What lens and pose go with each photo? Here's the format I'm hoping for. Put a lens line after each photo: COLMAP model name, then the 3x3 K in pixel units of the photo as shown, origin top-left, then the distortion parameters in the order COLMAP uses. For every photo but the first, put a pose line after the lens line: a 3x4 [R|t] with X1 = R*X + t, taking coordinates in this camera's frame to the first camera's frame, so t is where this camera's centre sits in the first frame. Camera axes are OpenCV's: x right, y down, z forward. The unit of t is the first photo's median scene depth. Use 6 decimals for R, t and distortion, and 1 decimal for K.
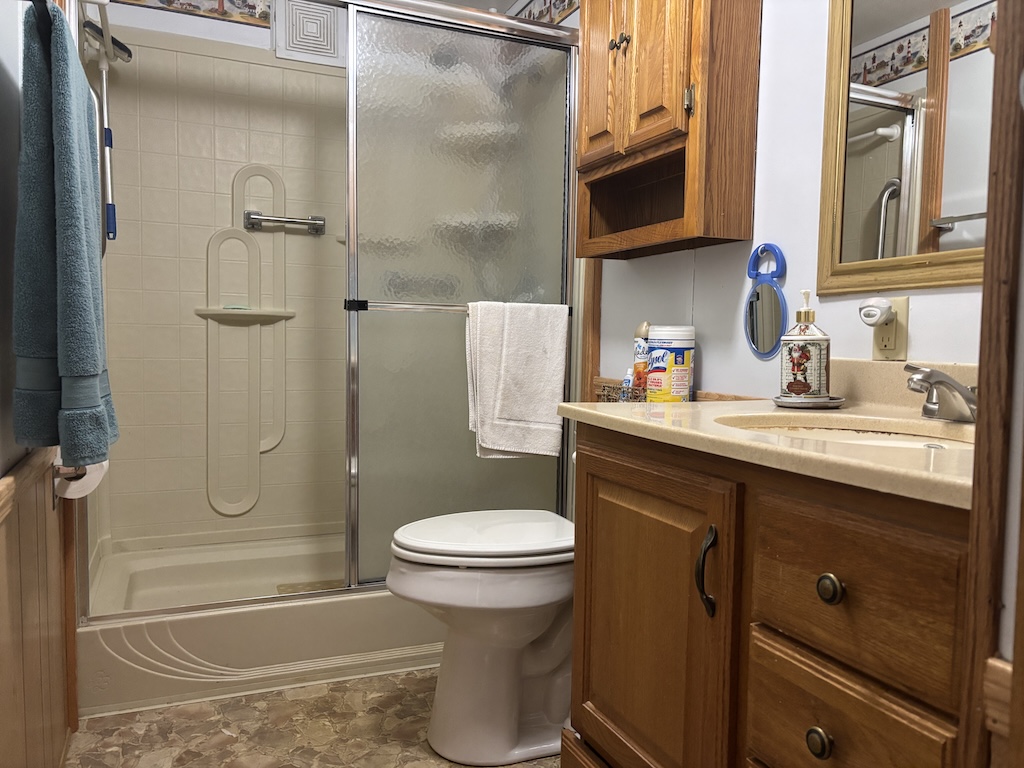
lens RADIAL K [[768.8, 0, 512.4], [0, 768.8, 392.9], [0, 0, 1]] dist [0.050741, -0.050632]
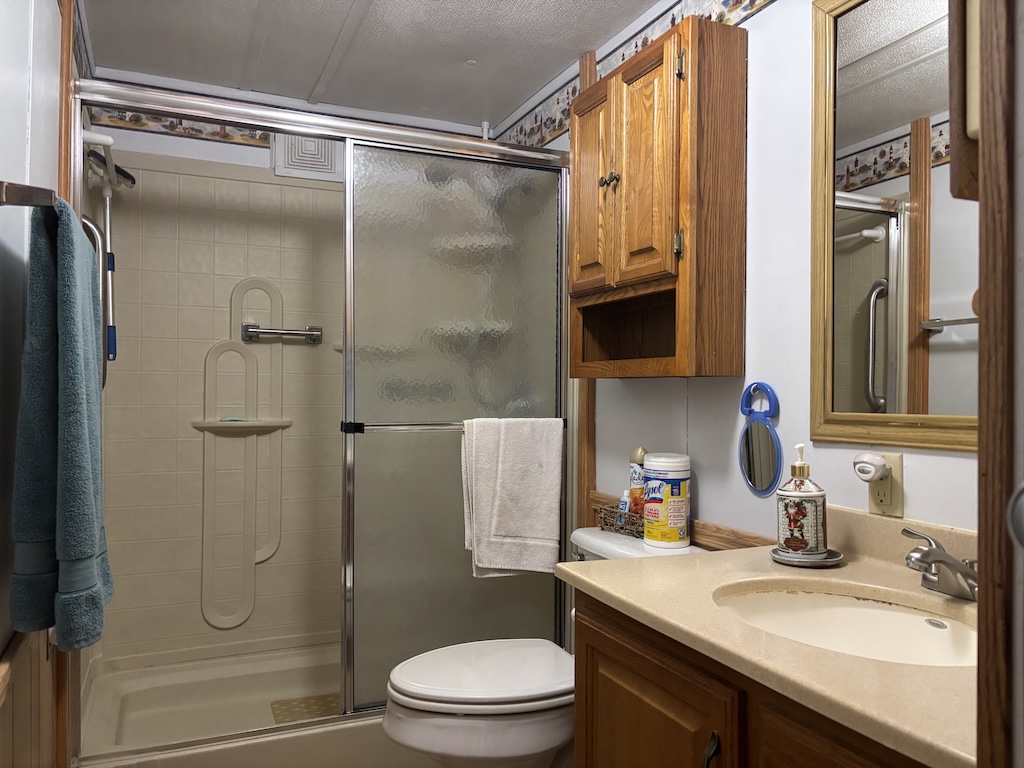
lens RADIAL K [[768.8, 0, 505.3], [0, 768.8, 384.6], [0, 0, 1]] dist [0.050741, -0.050632]
pose [[0.999939, -0.010880, -0.001755, -0.000819], [0.010750, 0.998014, -0.062061, -0.103956], [0.002426, 0.062038, 0.998071, -0.007279]]
